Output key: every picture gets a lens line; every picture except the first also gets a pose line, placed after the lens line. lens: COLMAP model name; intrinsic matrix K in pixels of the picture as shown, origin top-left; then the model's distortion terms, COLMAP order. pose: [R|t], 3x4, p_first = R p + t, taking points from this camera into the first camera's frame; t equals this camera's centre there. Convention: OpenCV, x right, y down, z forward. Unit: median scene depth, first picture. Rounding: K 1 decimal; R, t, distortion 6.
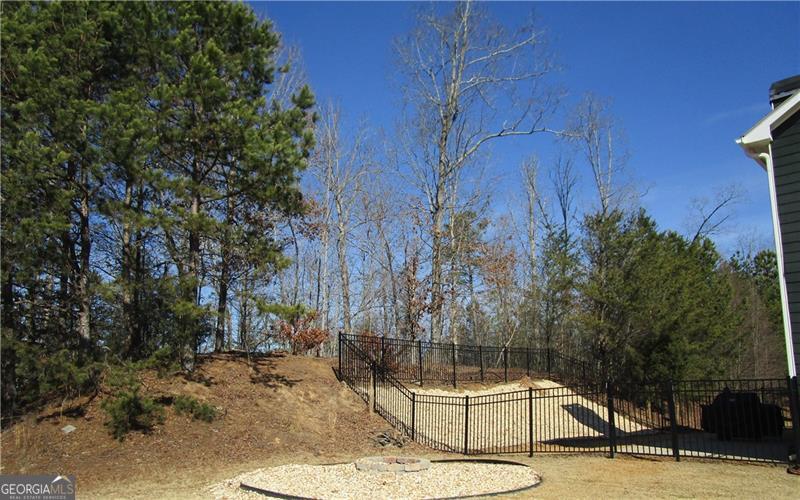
lens RADIAL K [[575.1, 0, 403.2], [0, 575.1, 274.0], [0, 0, 1]] dist [-0.004094, -0.010963]
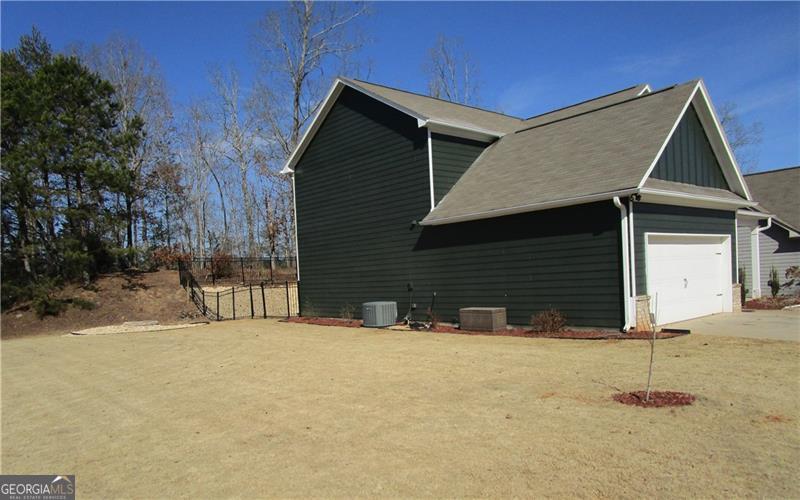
lens RADIAL K [[575.1, 0, 415.4], [0, 575.1, 285.2], [0, 0, 1]] dist [-0.004094, -0.010963]
pose [[0.996004, -0.042693, -0.078447, 0.940979], [0.059075, 0.973677, 0.220143, -0.202305], [0.066983, -0.223897, 0.972308, -0.858590]]
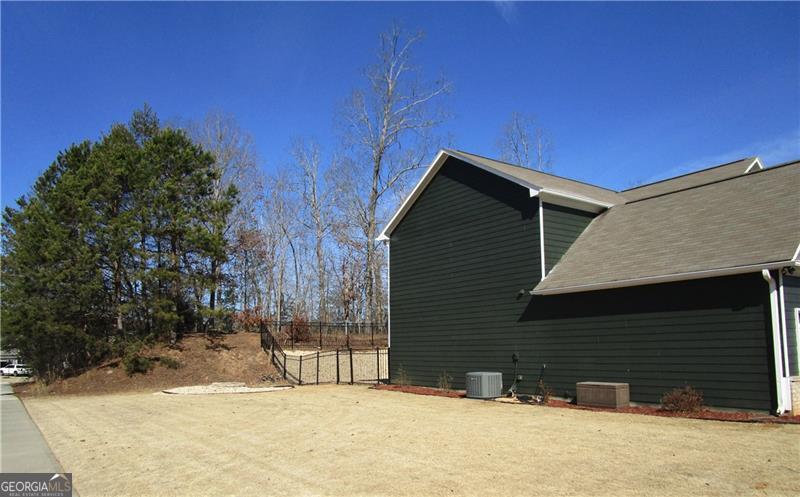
lens RADIAL K [[575.1, 0, 411.9], [0, 575.1, 282.3], [0, 0, 1]] dist [-0.004094, -0.010963]
pose [[0.987073, -0.027351, -0.157917, 0.809840], [0.042196, 0.994917, 0.091433, -0.201373], [0.154614, -0.096914, 0.983210, -0.851155]]
